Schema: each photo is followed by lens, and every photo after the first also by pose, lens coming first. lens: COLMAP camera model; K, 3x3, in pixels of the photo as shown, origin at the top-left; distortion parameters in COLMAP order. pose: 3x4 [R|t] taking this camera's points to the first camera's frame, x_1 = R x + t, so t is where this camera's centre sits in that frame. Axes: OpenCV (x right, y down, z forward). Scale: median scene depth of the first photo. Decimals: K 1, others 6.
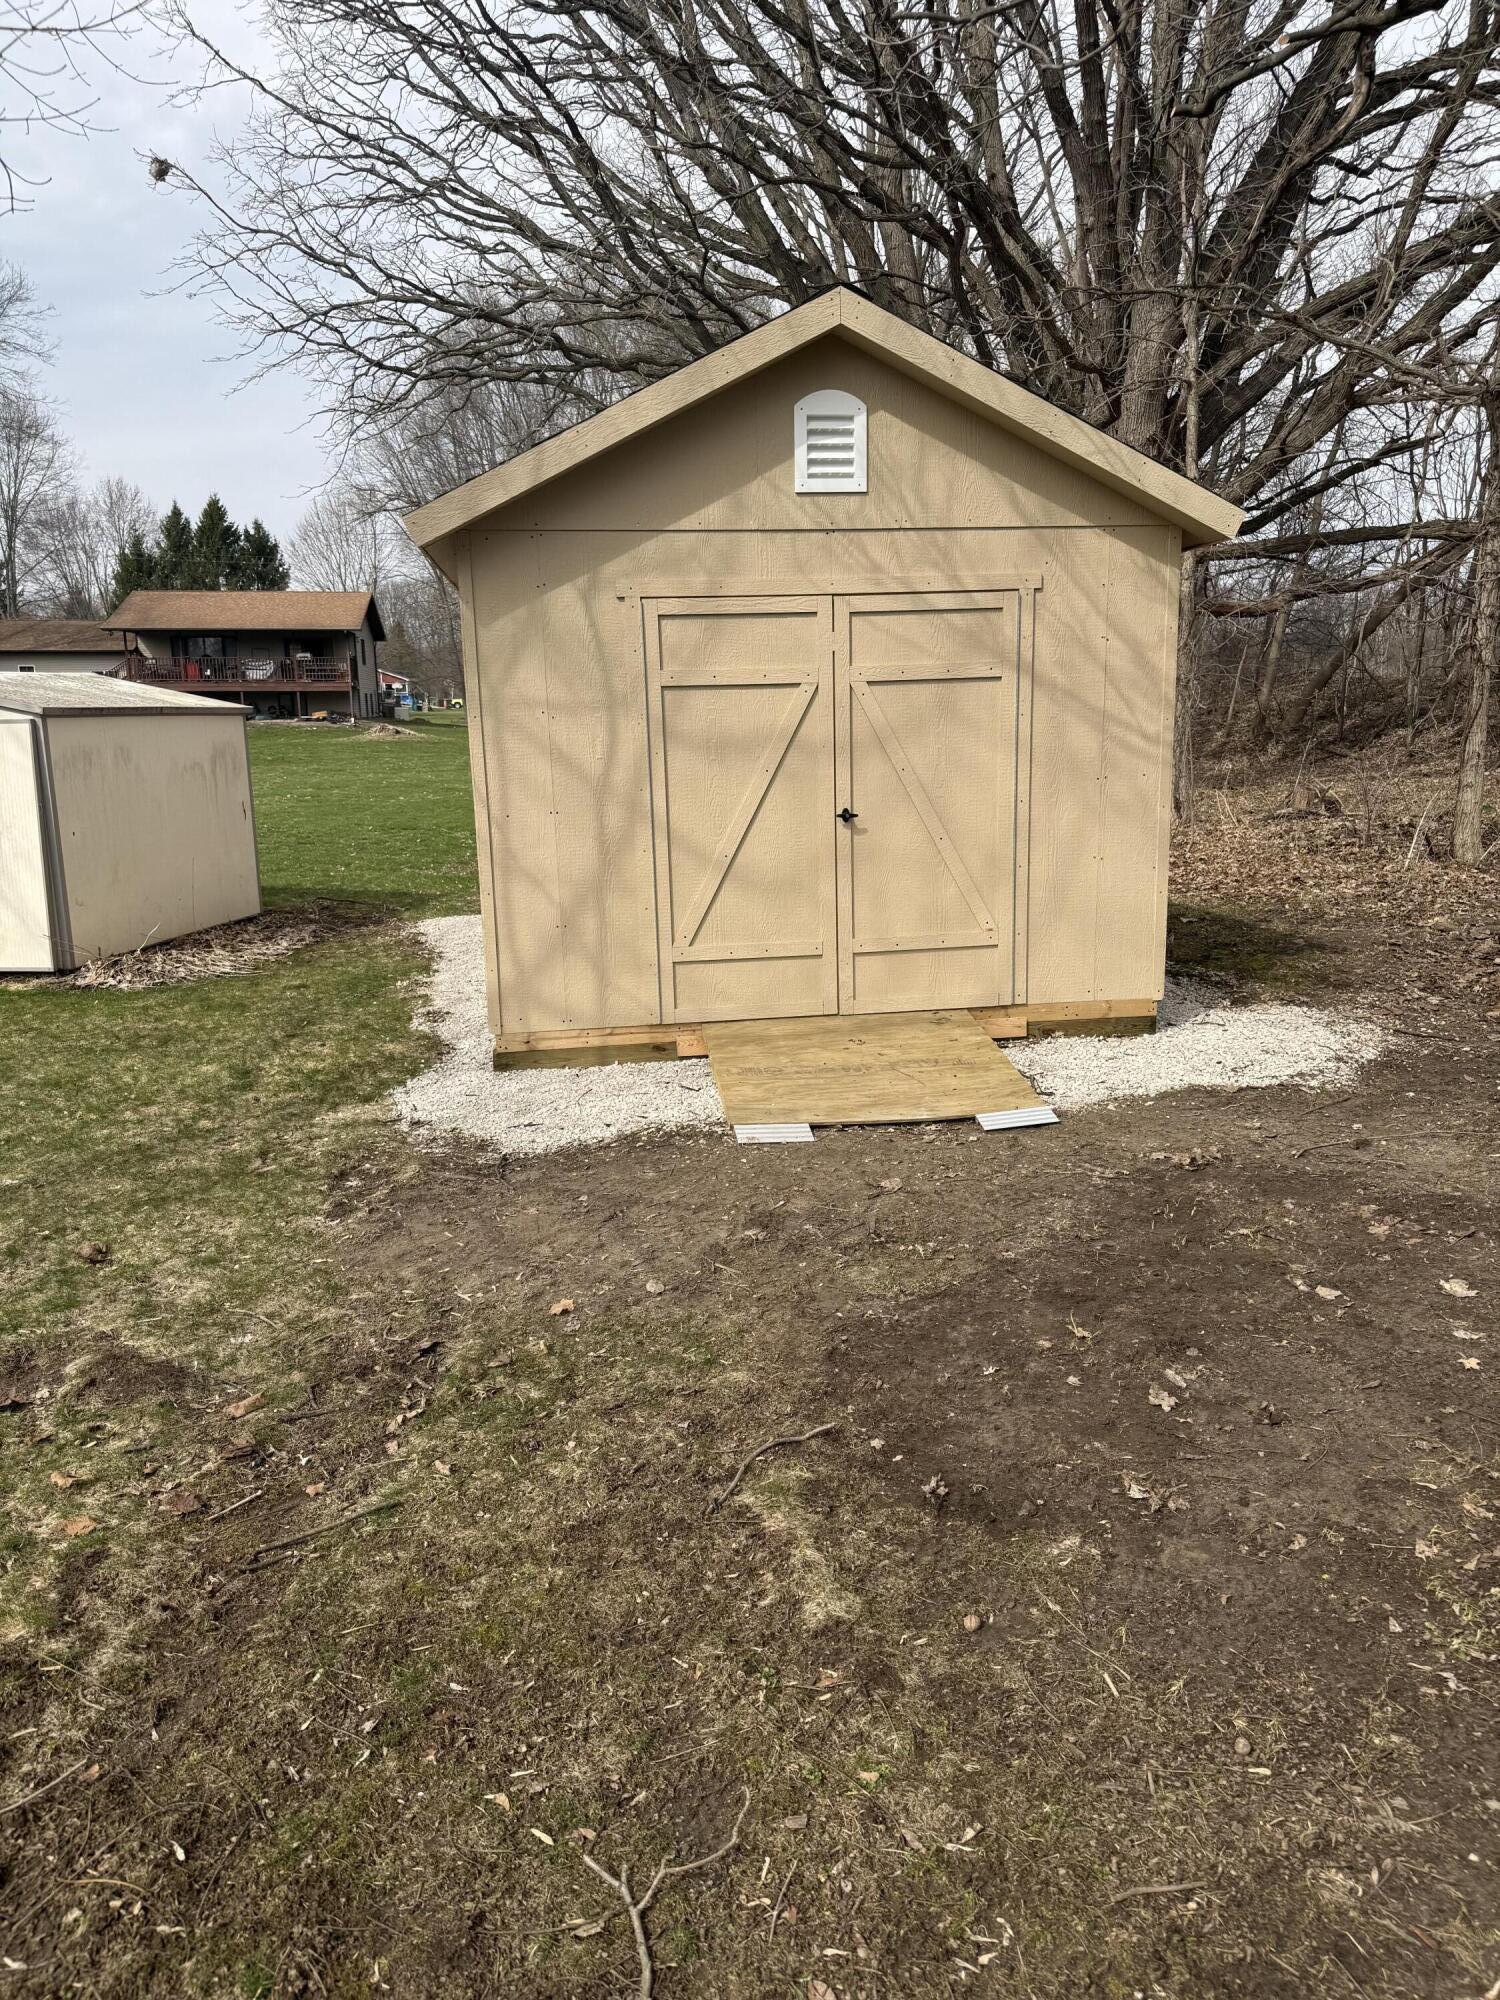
lens RADIAL K [[1413.0, 0, 750.0], [0, 1413.0, 1000.0], [0, 0, 1]] dist [0.142286, -0.217701]
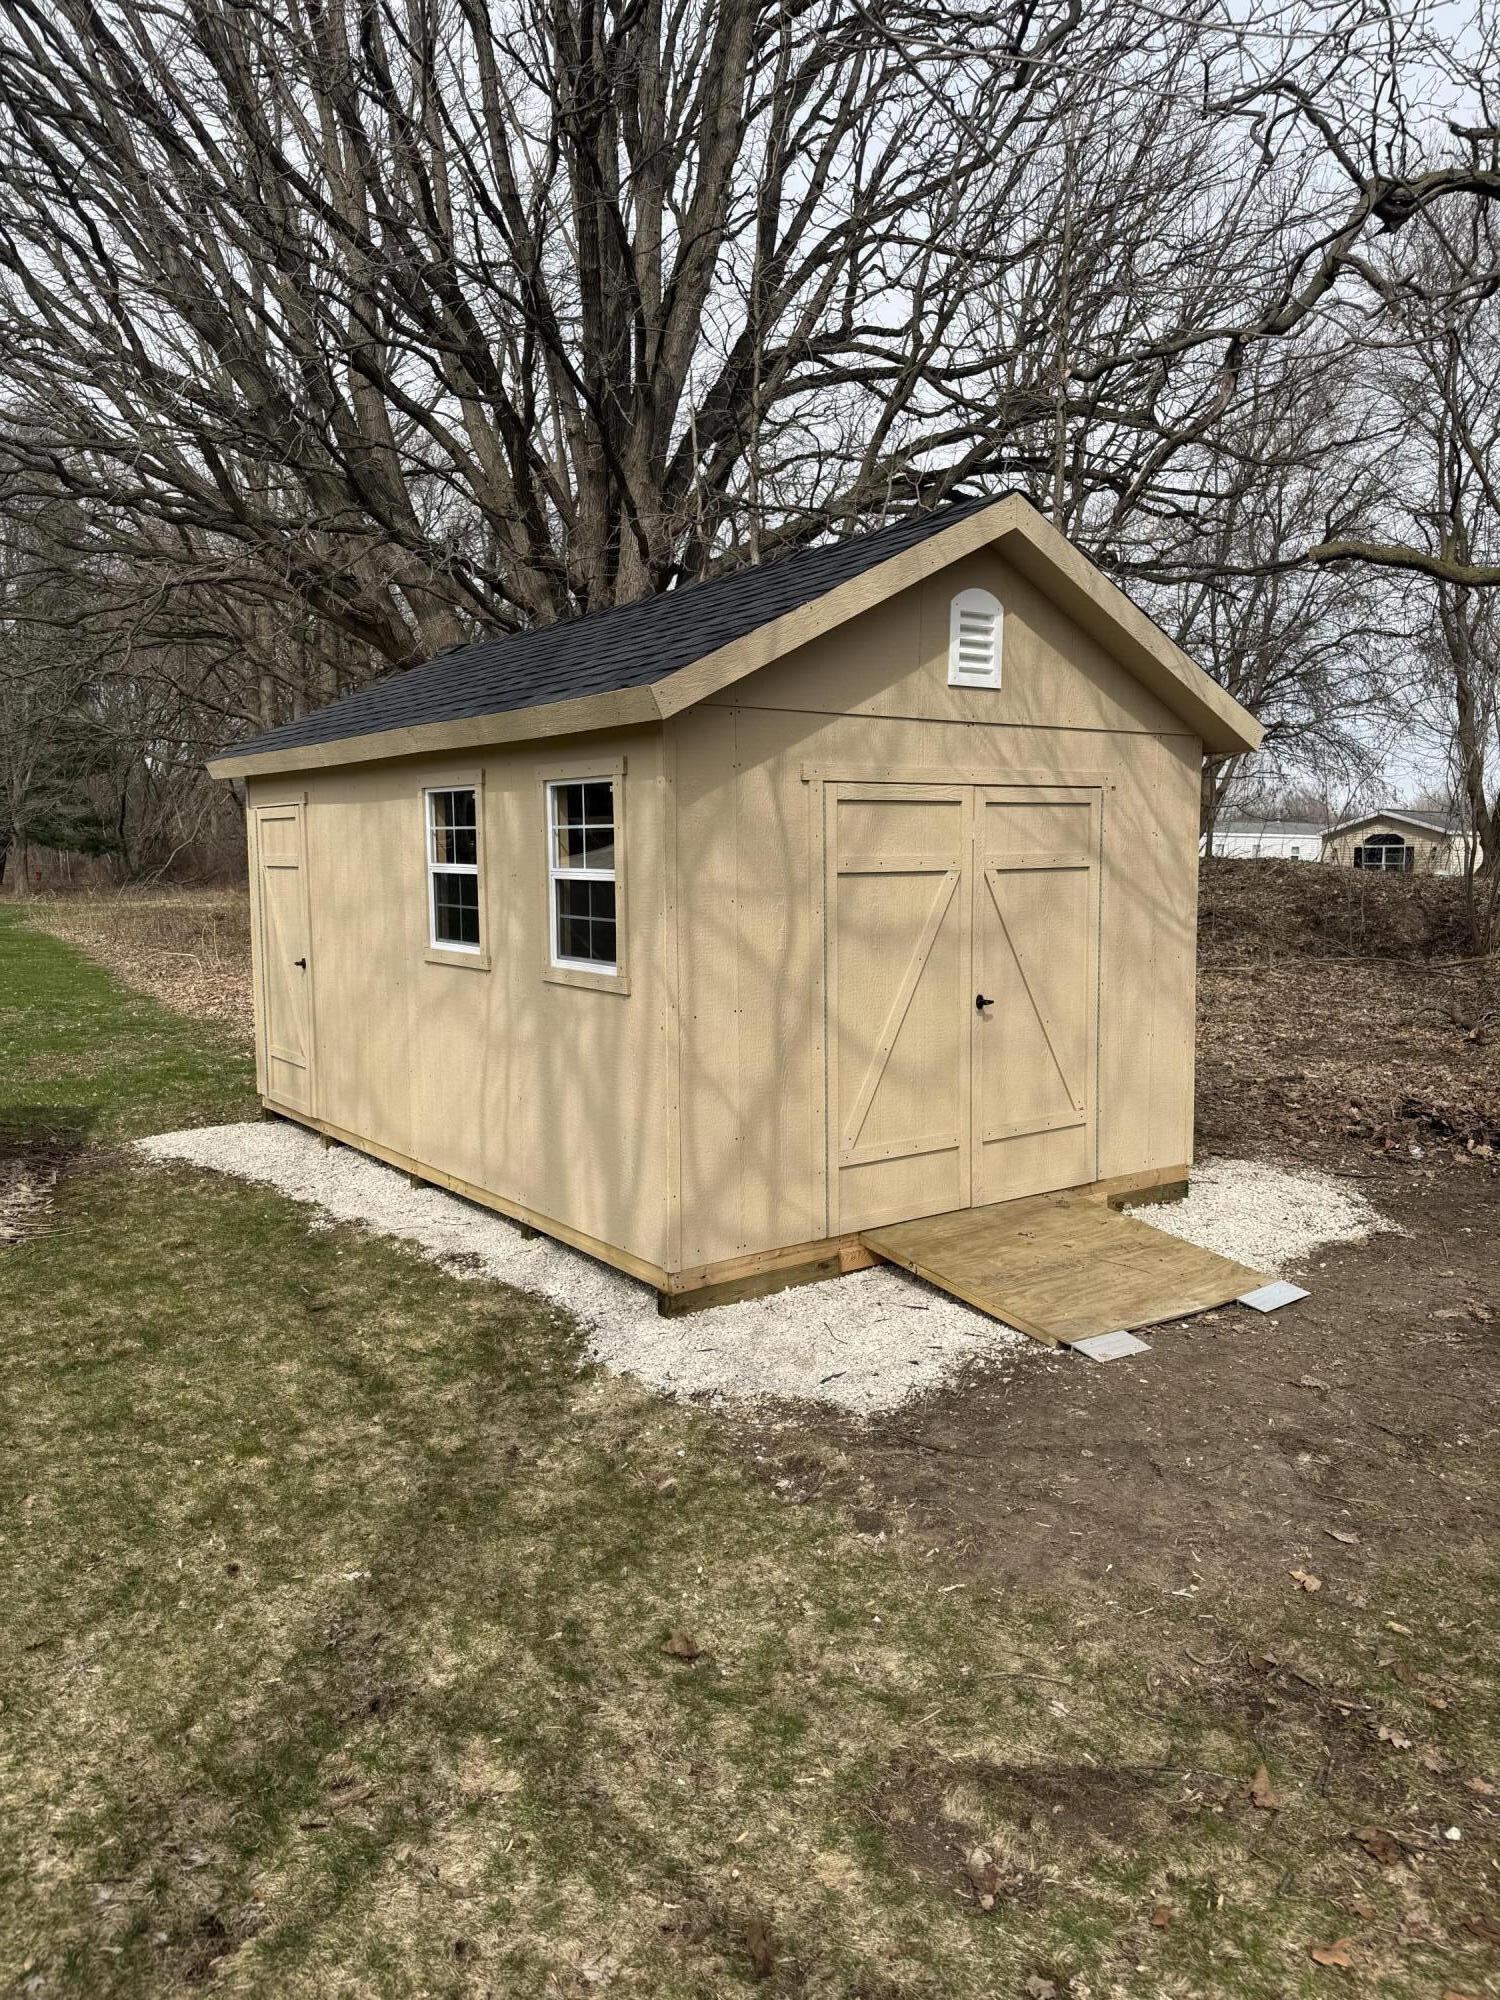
lens RADIAL K [[1413.0, 0, 750.0], [0, 1413.0, 1000.0], [0, 0, 1]] dist [0.142286, -0.217701]
pose [[0.878827, -0.033143, 0.475987, -0.565904], [0.086743, 0.992059, -0.091077, -0.059336], [-0.469189, 0.121329, 0.874723, 0.227770]]
